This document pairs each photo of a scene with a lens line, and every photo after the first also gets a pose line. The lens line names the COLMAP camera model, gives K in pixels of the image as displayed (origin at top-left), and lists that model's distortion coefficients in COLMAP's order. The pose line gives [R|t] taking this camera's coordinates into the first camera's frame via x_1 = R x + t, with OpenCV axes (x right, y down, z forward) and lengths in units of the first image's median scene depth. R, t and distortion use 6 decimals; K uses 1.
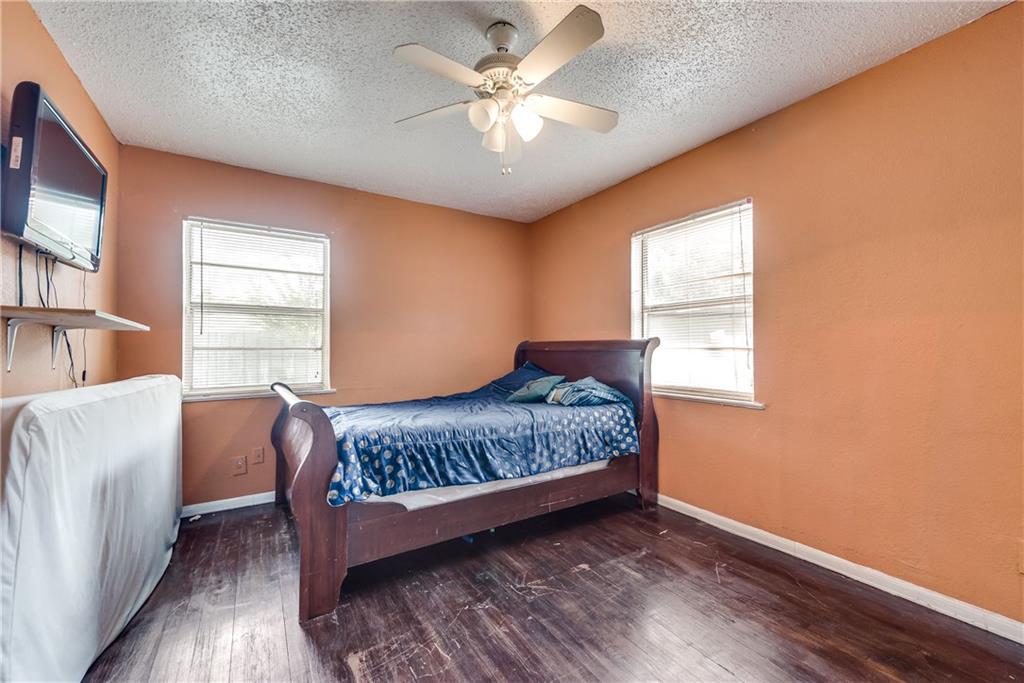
lens RADIAL K [[407.2, 0, 512.0], [0, 407.2, 341.5], [0, 0, 1]] dist [0.013679, -0.007050]
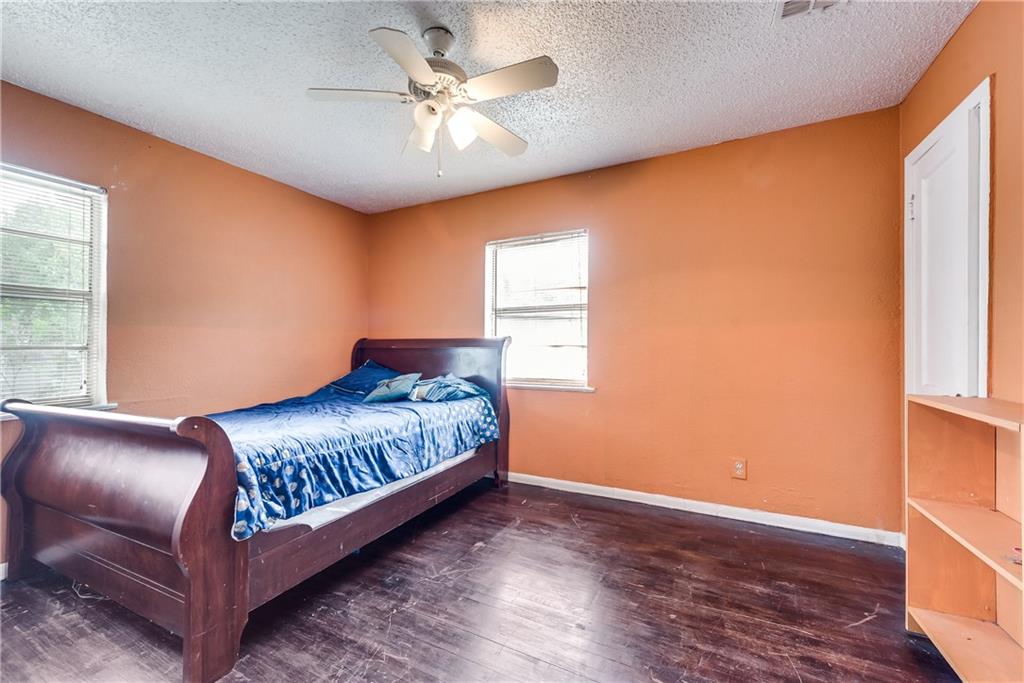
lens RADIAL K [[408.7, 0, 511.2], [0, 408.7, 343.4], [0, 0, 1]] dist [0.001436, -0.000026]
pose [[0.855940, 0.000026, 0.517075, -0.313820], [-0.006015, 0.999933, 0.009908, -0.001953], [-0.517040, -0.011591, 0.855883, 0.019886]]
